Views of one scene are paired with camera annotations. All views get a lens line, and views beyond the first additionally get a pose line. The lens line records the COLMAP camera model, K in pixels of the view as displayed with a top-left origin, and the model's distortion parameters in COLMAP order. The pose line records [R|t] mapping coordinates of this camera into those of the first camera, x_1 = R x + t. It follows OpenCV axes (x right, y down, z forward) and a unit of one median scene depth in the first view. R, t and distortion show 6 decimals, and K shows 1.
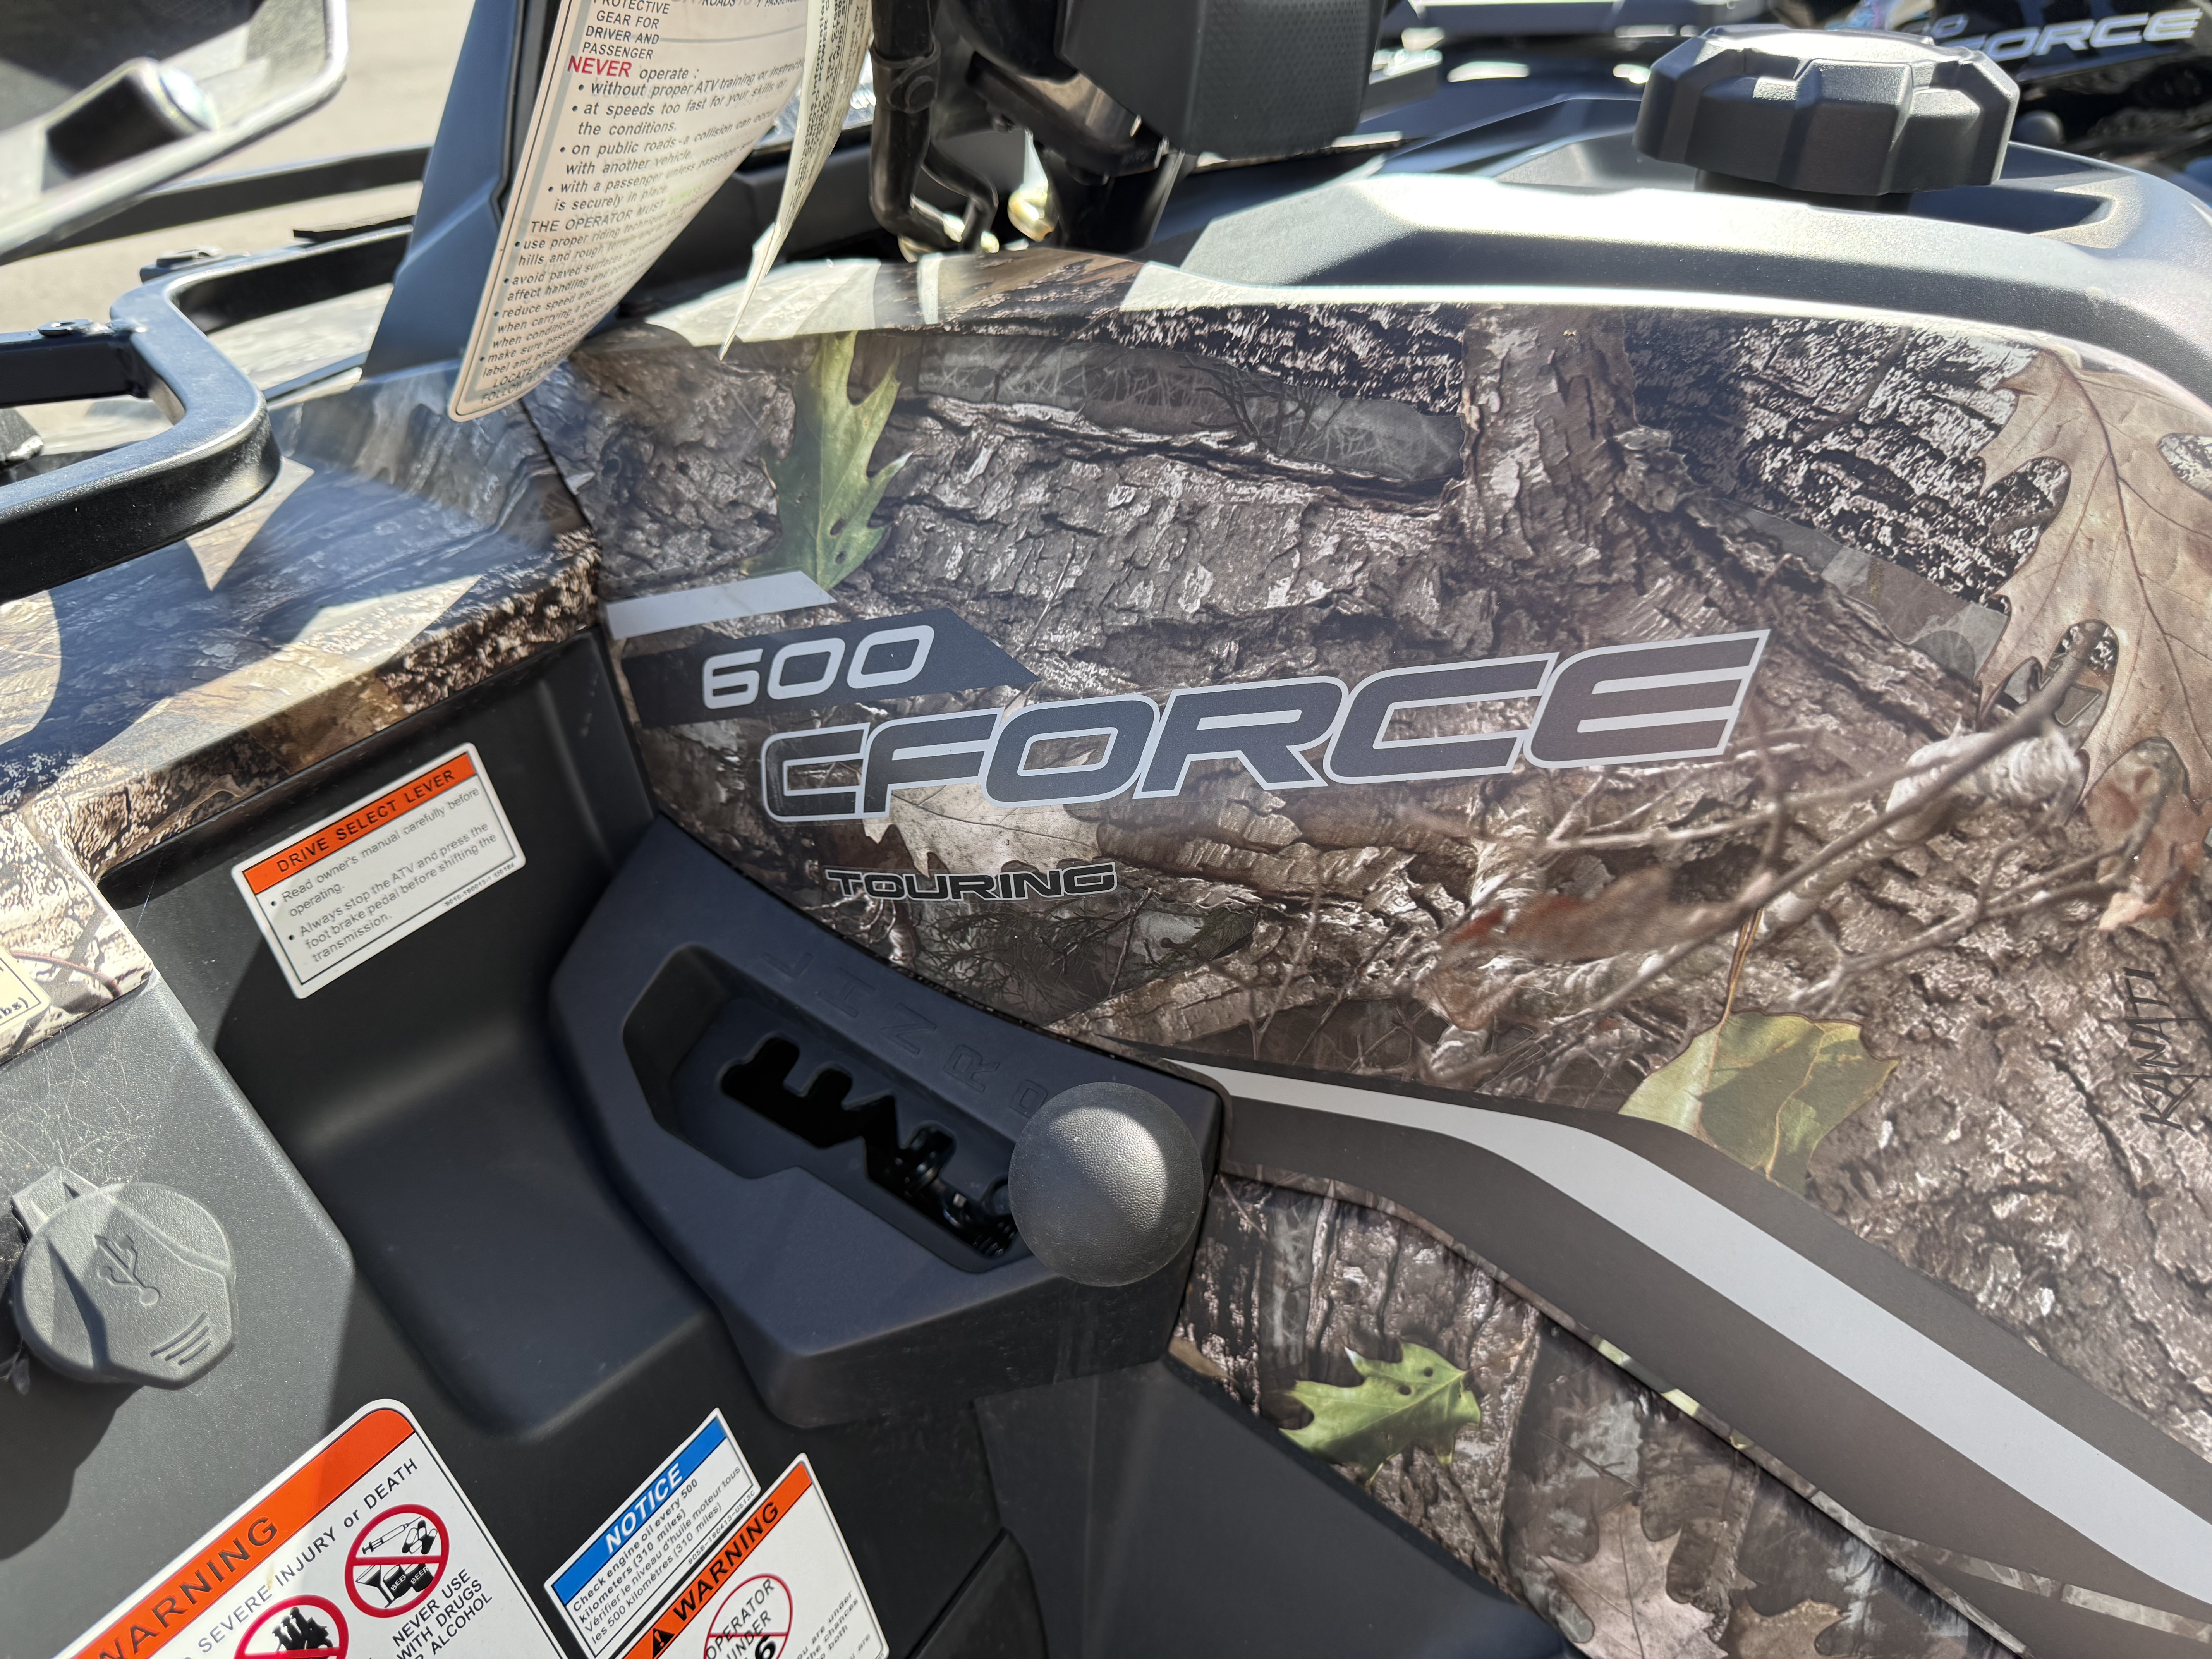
lens RADIAL K [[1601.9, 0, 1089.5], [0, 1601.9, 850.7], [0, 0, 1]] dist [0.012042, -0.025907]
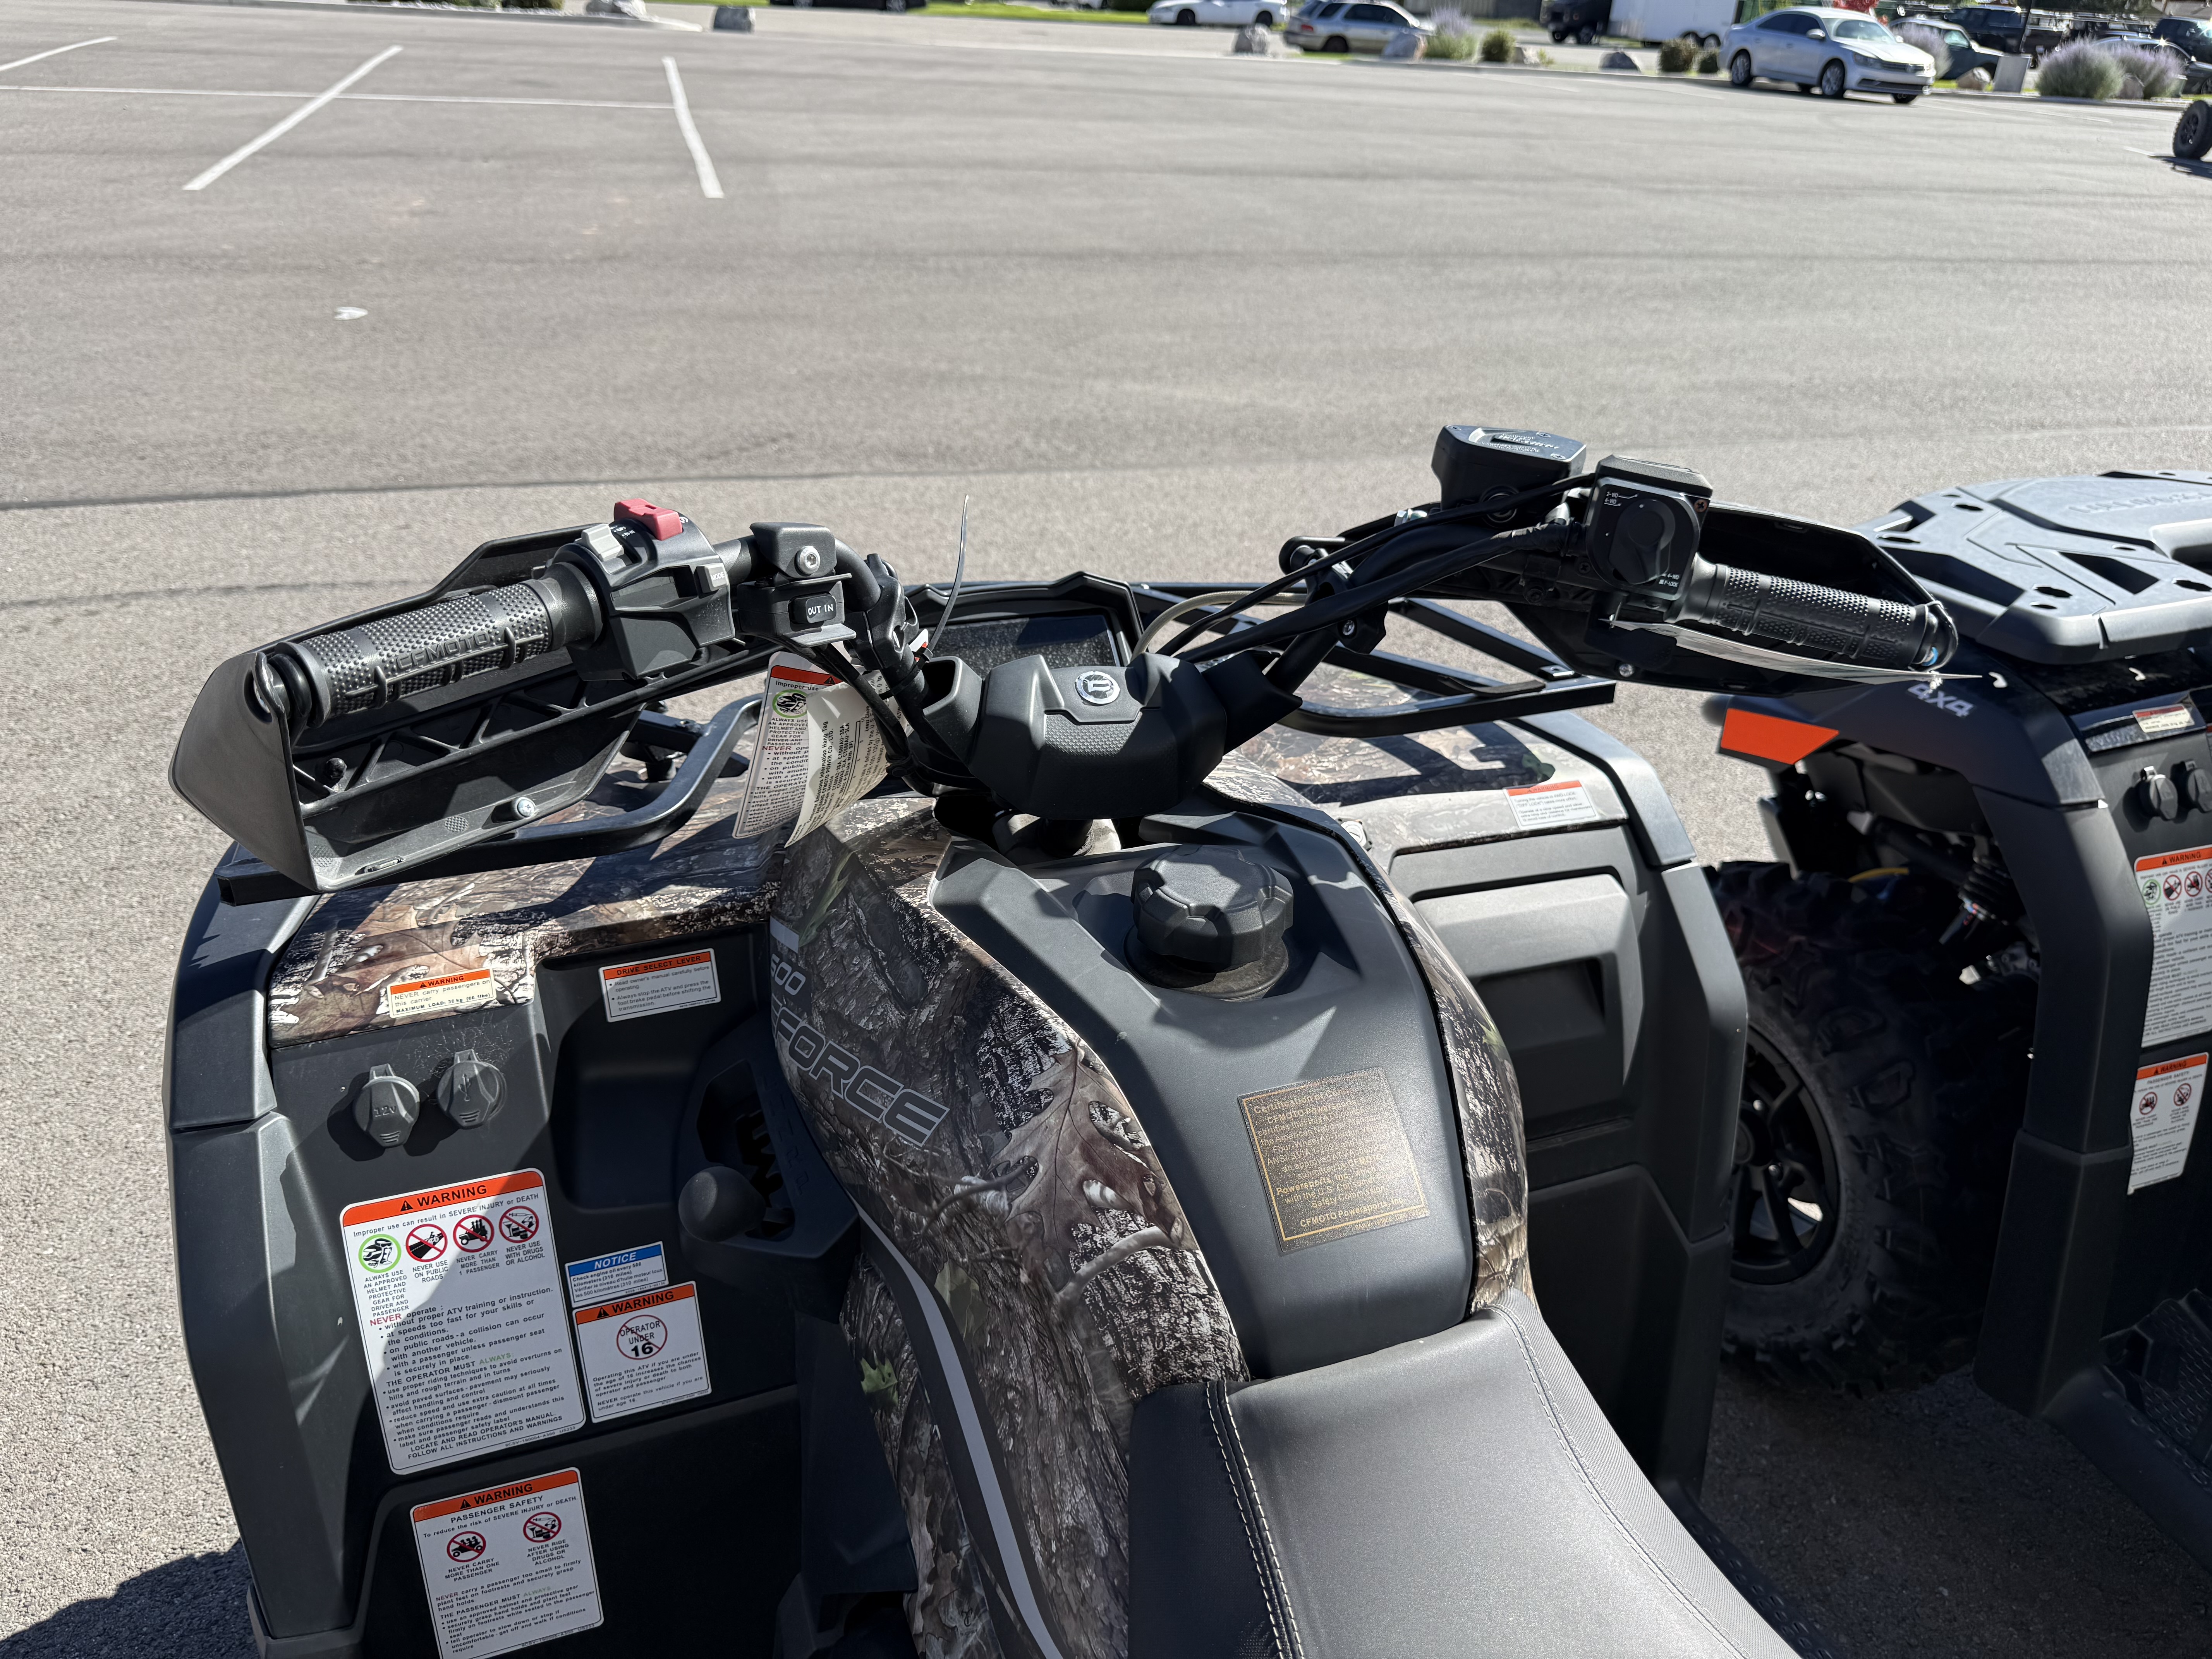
lens RADIAL K [[1601.9, 0, 1113.9], [0, 1601.9, 832.0], [0, 0, 1]] dist [0.012042, -0.025907]
pose [[0.803215, 0.316312, -0.504769, 1.597352], [-0.358267, 0.933501, 0.014882, -0.611590], [0.475910, 0.168889, 0.863126, -1.044743]]
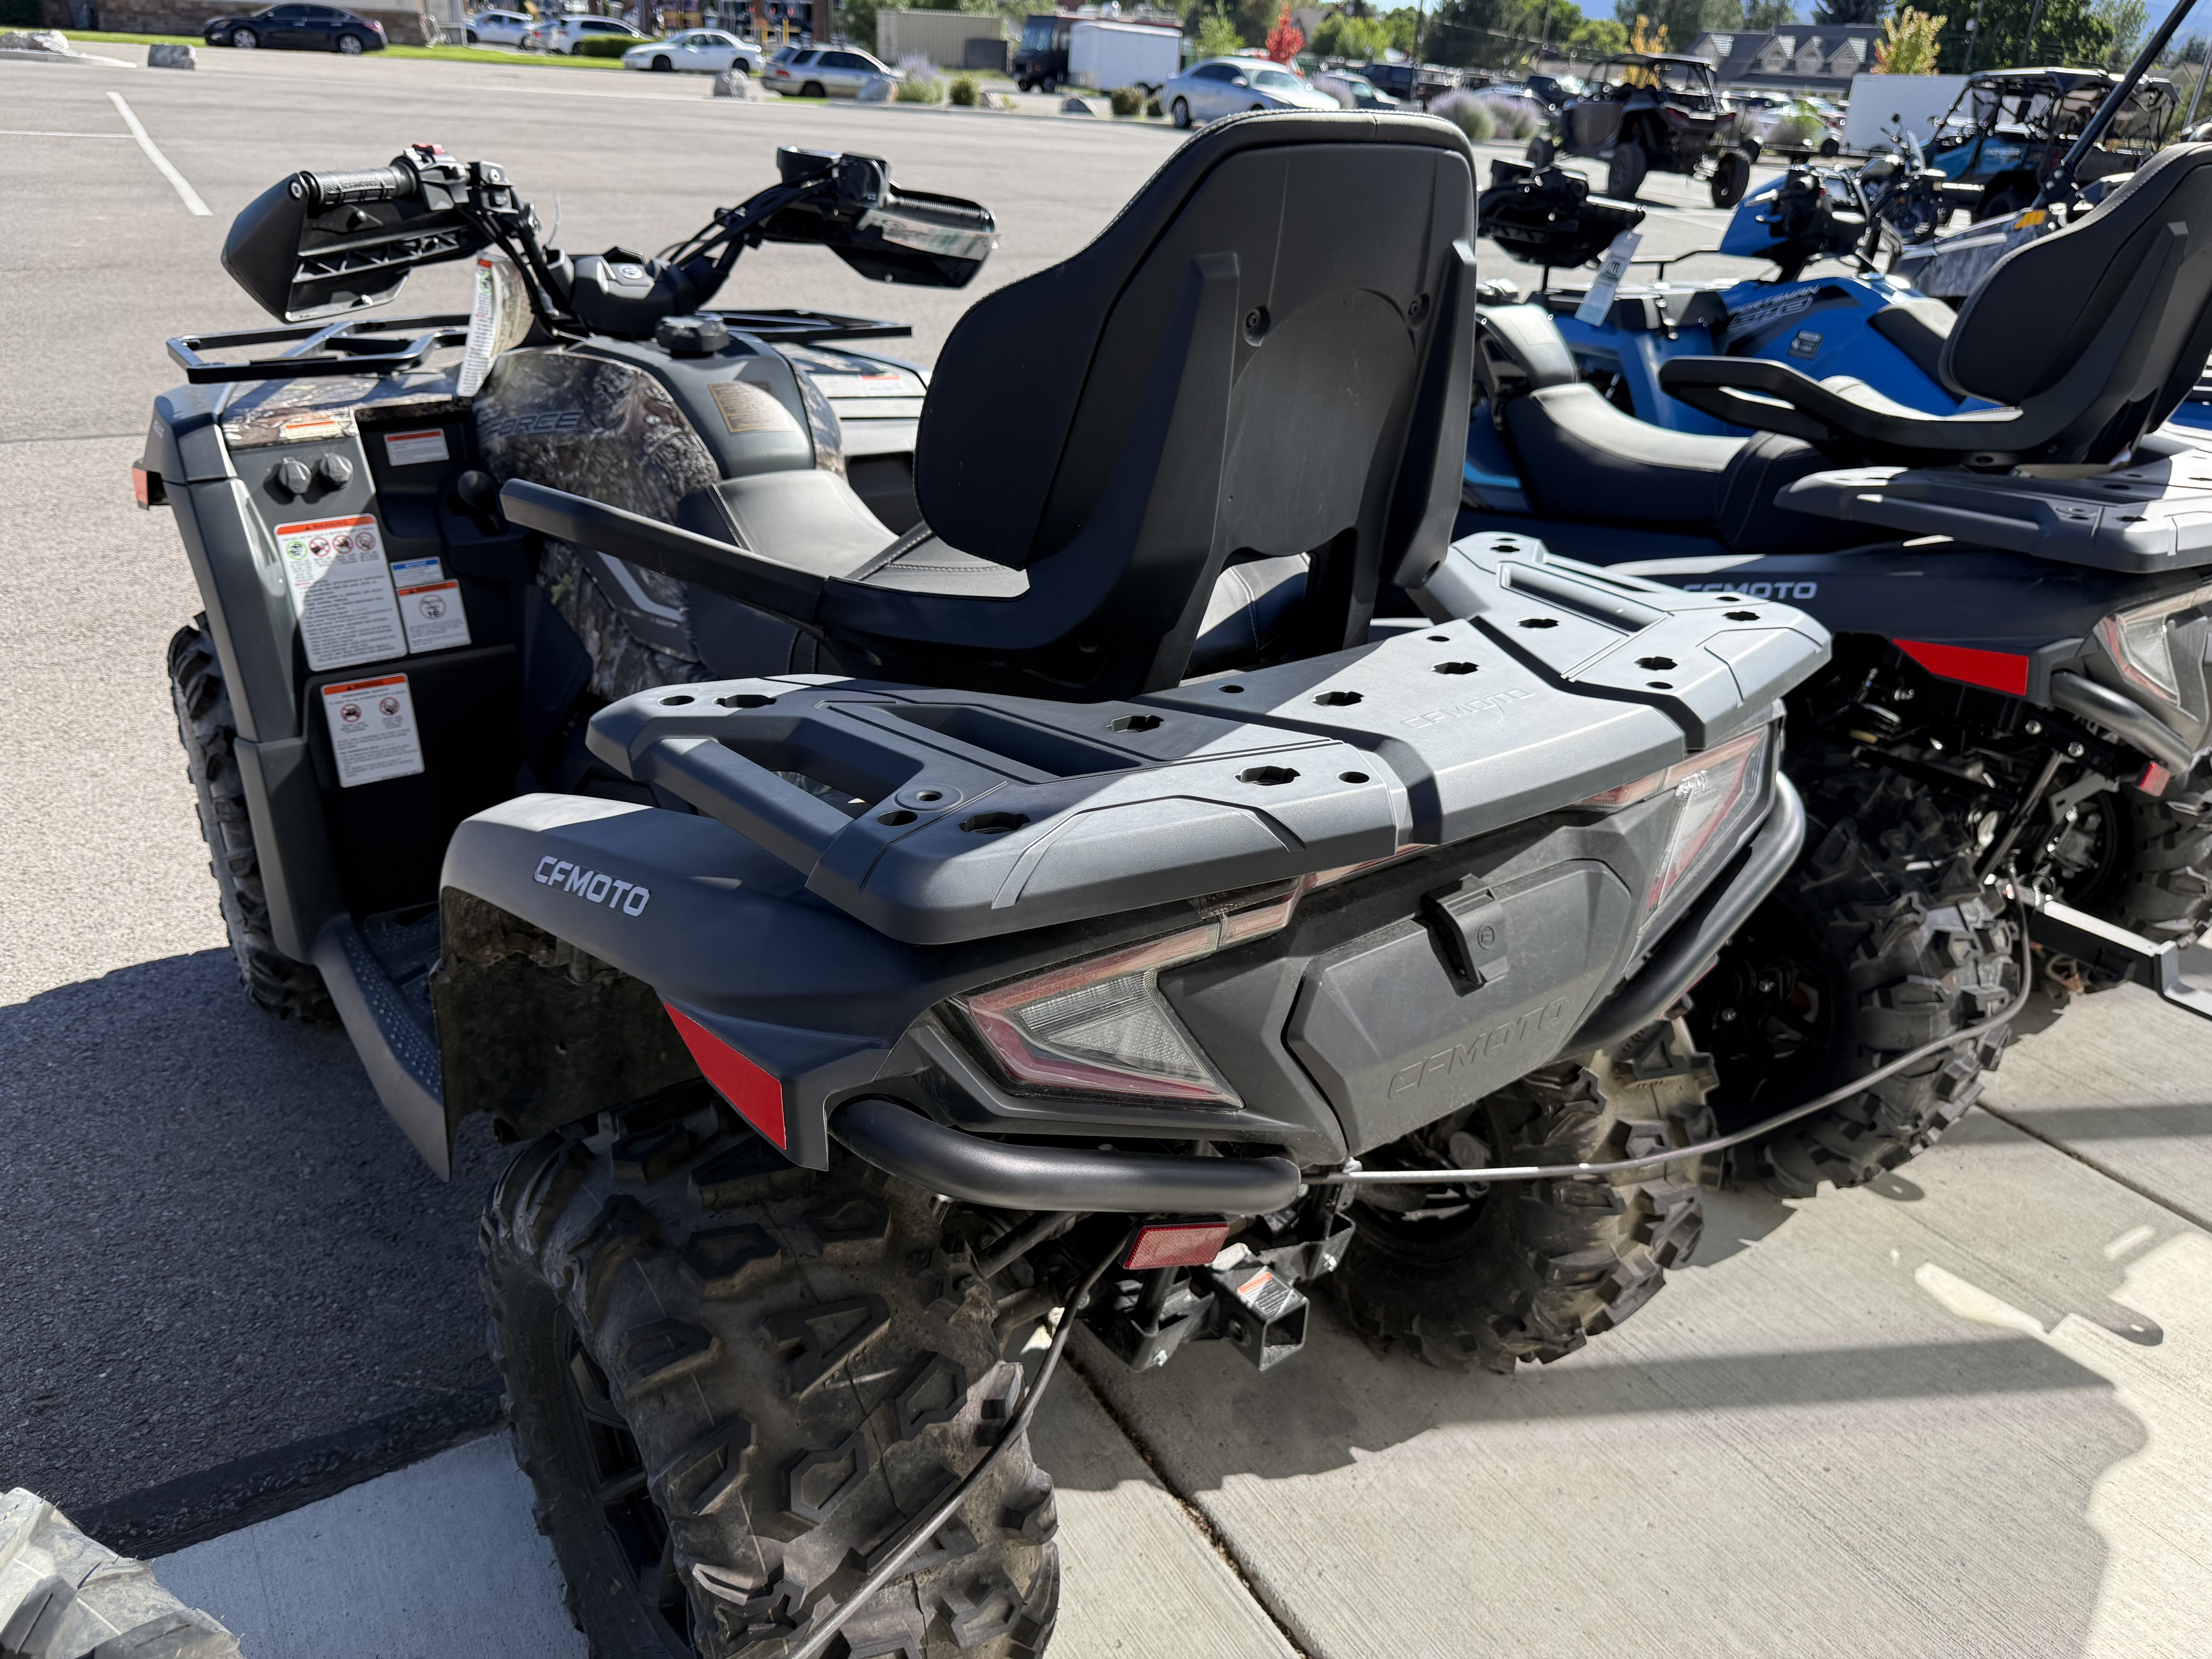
lens RADIAL K [[1601.9, 0, 1106.1], [0, 1601.9, 839.4], [0, 0, 1]] dist [0.012042, -0.025907]
pose [[0.936605, 0.207028, -0.282684, 3.835480], [-0.239560, 0.967114, -0.085445, 1.310535], [0.255699, 0.147748, 0.955400, -3.592497]]
